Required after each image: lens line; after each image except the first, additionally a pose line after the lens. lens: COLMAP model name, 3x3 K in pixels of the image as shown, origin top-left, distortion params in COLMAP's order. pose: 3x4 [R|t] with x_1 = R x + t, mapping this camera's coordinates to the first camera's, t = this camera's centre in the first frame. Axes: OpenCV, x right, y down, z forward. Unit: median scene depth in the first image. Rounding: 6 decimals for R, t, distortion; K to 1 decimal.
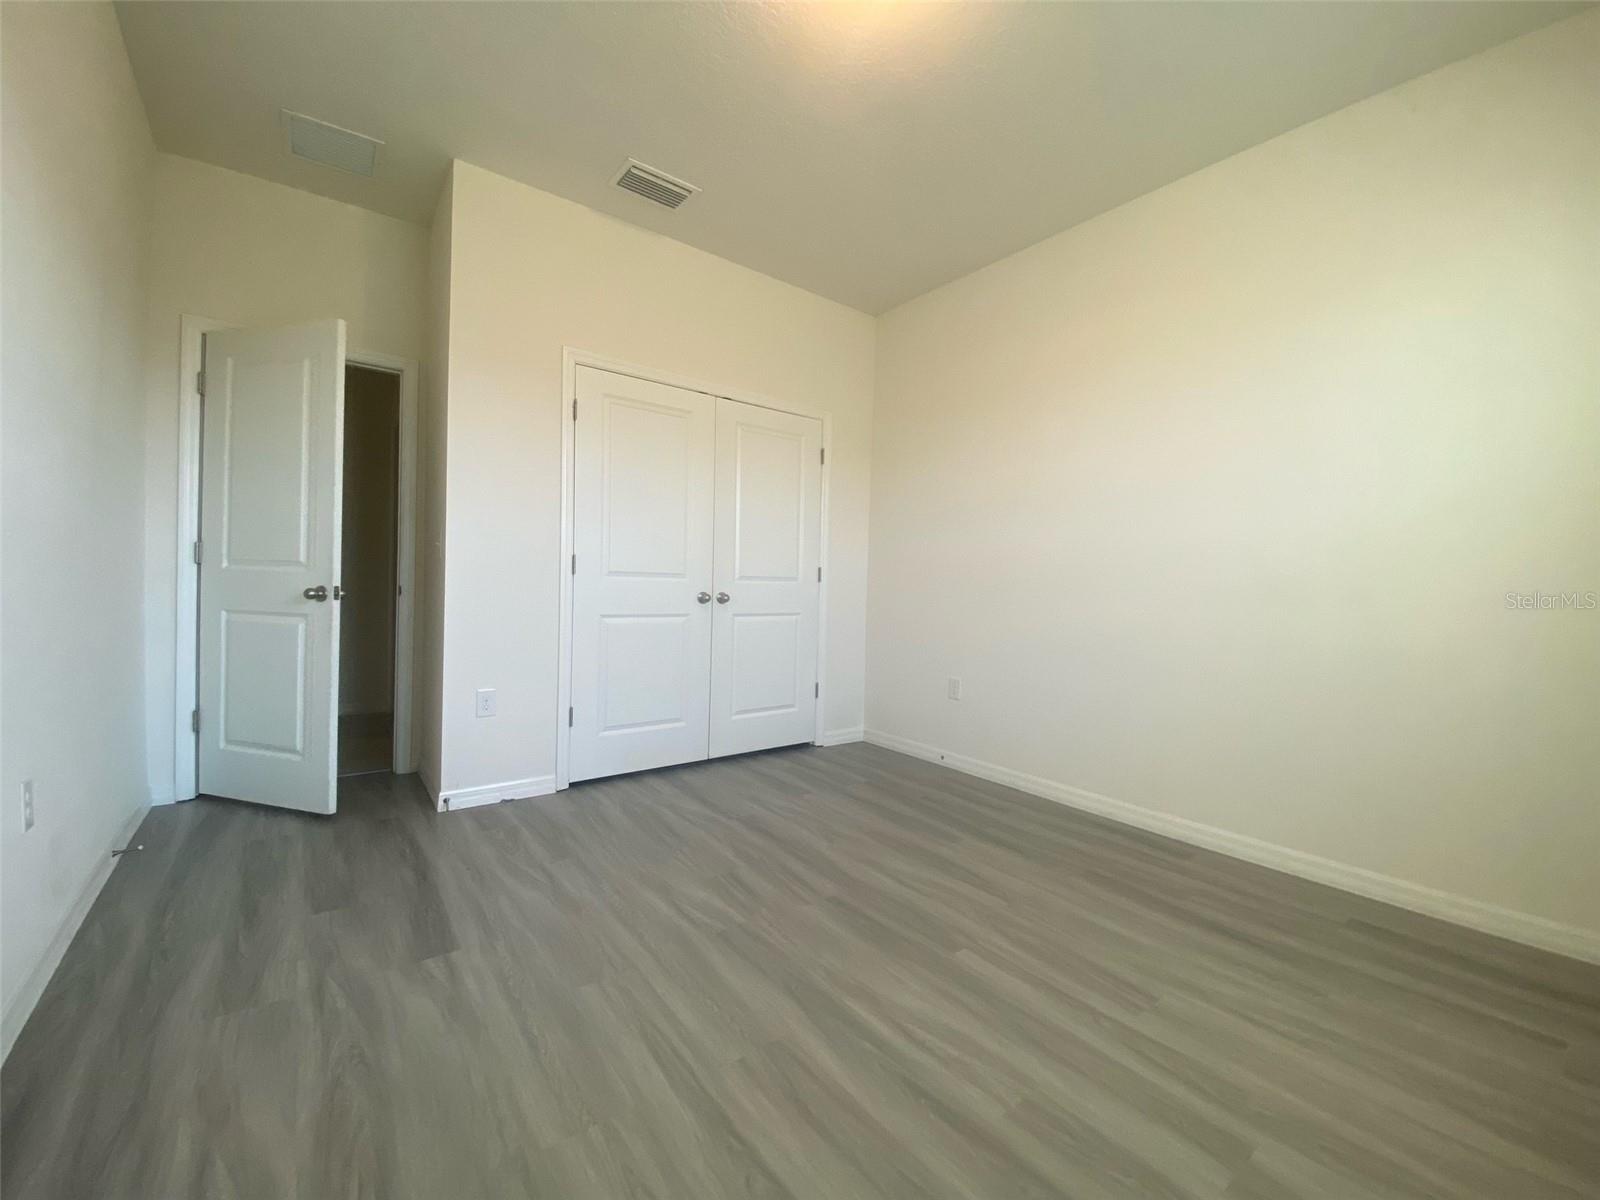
lens RADIAL K [[654.4, 0, 803.6], [0, 654.4, 597.2], [0, 0, 1]] dist [-0.003416, -0.000867]
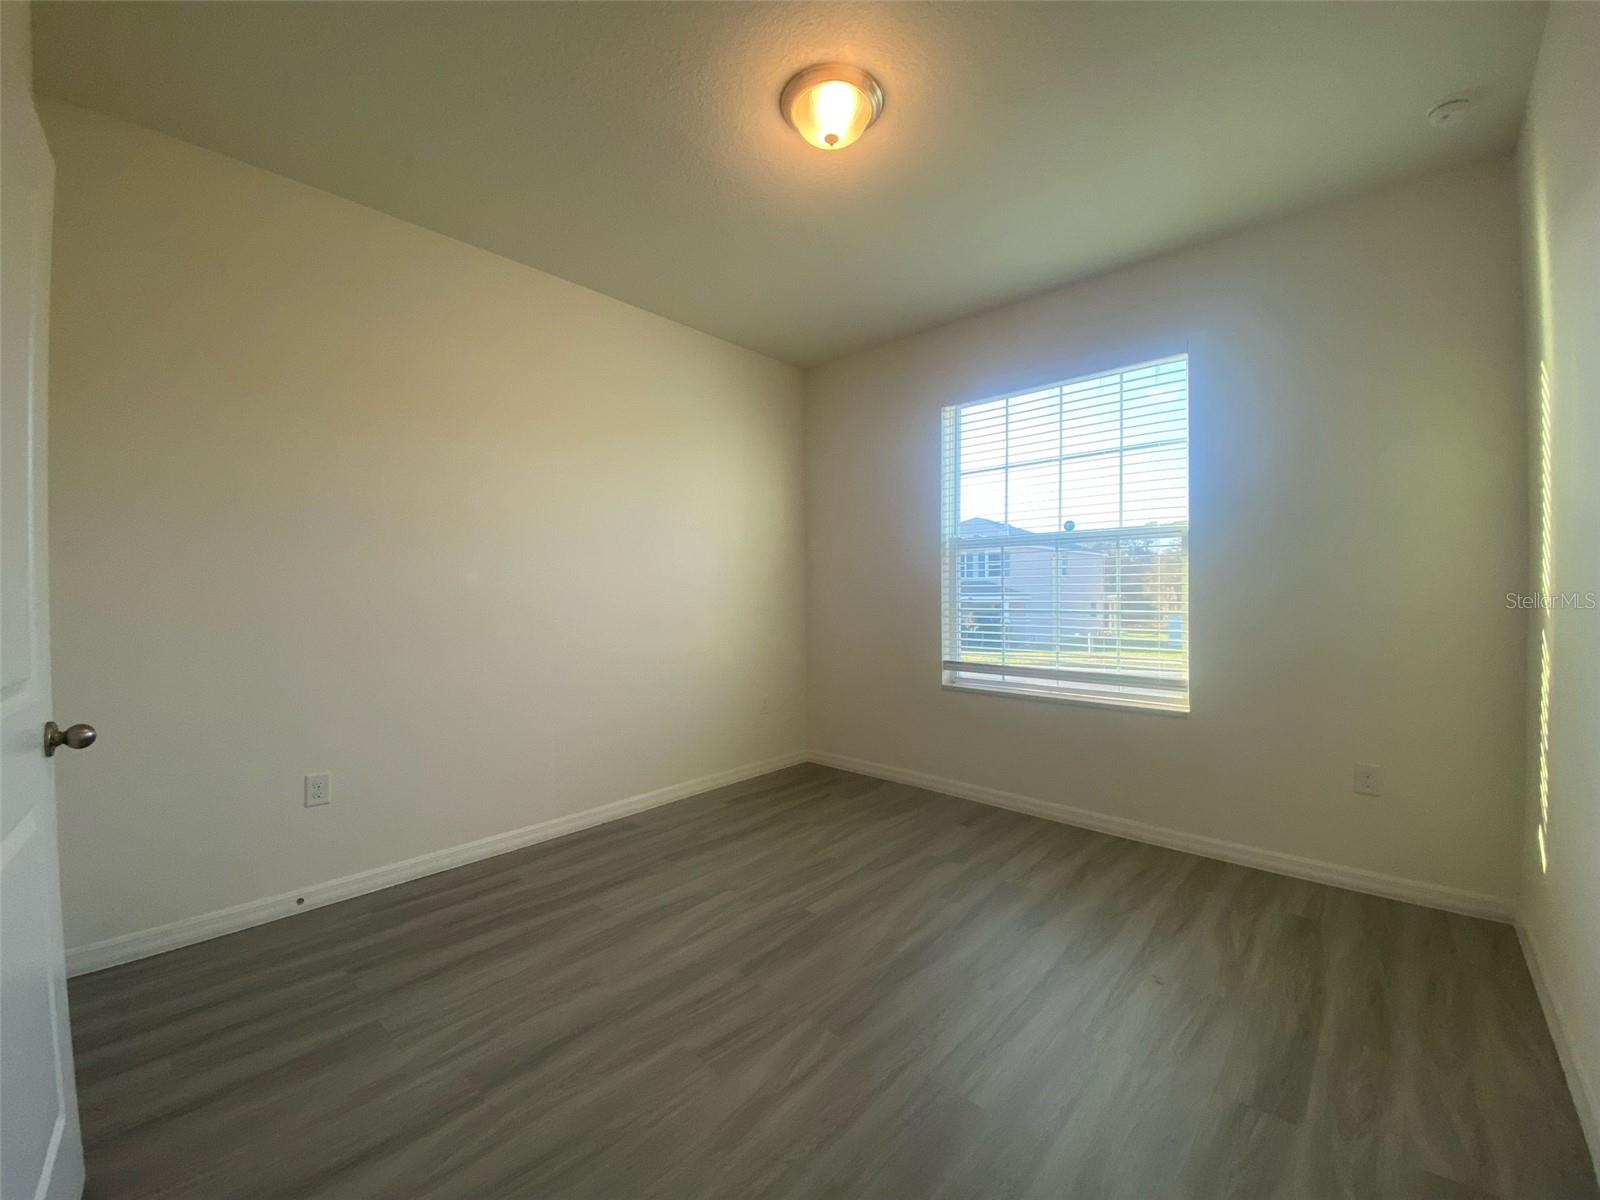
lens RADIAL K [[654.4, 0, 802.2], [0, 654.4, 594.4], [0, 0, 1]] dist [-0.003416, -0.000867]
pose [[-0.191286, -0.033698, 0.980956, -0.863967], [0.023304, 0.998973, 0.038861, -0.128850], [-0.981258, 0.030294, -0.190304, 1.031625]]
